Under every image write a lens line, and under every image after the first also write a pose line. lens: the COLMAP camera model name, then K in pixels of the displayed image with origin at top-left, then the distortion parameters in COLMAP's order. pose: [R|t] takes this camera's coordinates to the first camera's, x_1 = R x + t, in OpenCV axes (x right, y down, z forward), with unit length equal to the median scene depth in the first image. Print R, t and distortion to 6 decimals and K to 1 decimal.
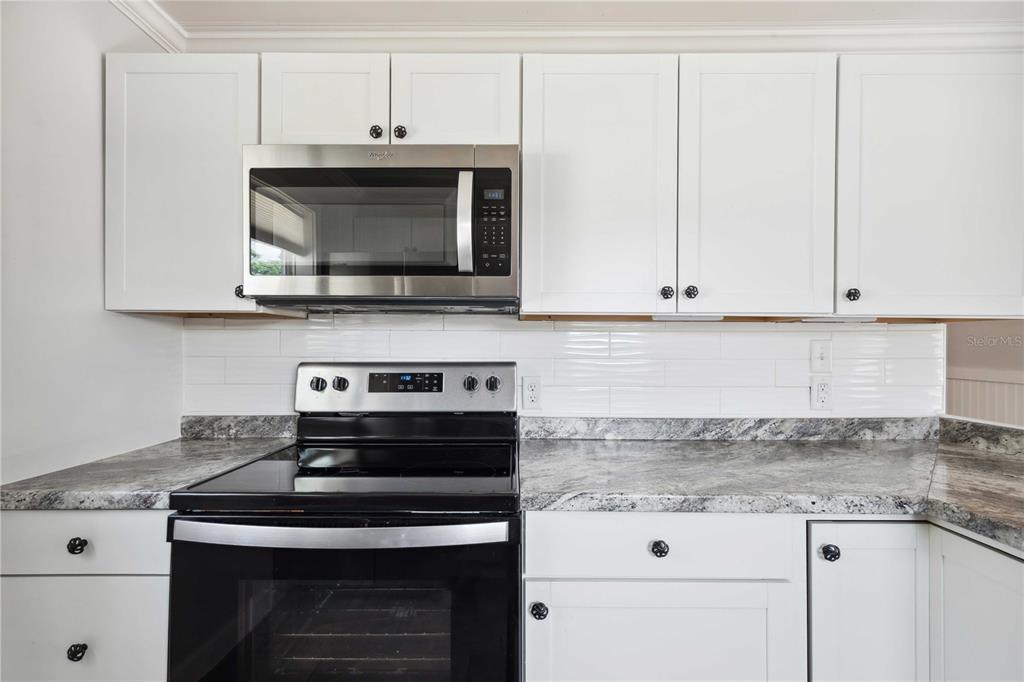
lens RADIAL K [[421.6, 0, 513.1], [0, 421.6, 335.0], [0, 0, 1]] dist [0.004704, 0.000081]
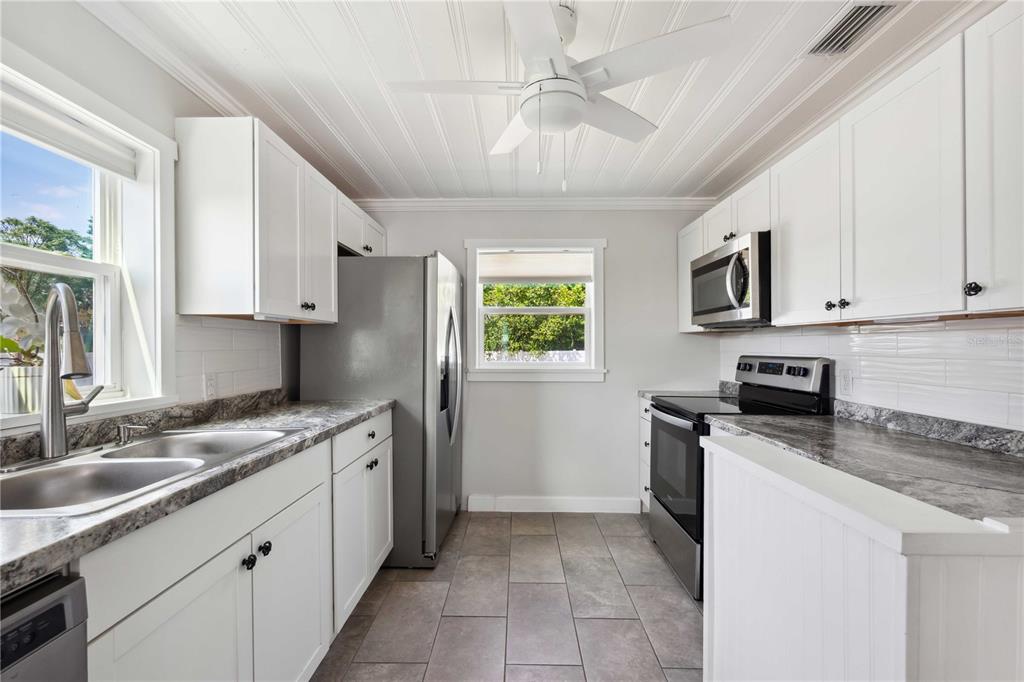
lens RADIAL K [[421.6, 0, 511.7], [0, 421.6, 345.8], [0, 0, 1]] dist [0.004704, 0.000081]
pose [[-0.011148, -0.003245, -0.999933, 1.385855], [0.025174, 0.999677, -0.003525, 0.004166], [0.999621, -0.025212, -0.011063, 0.001369]]
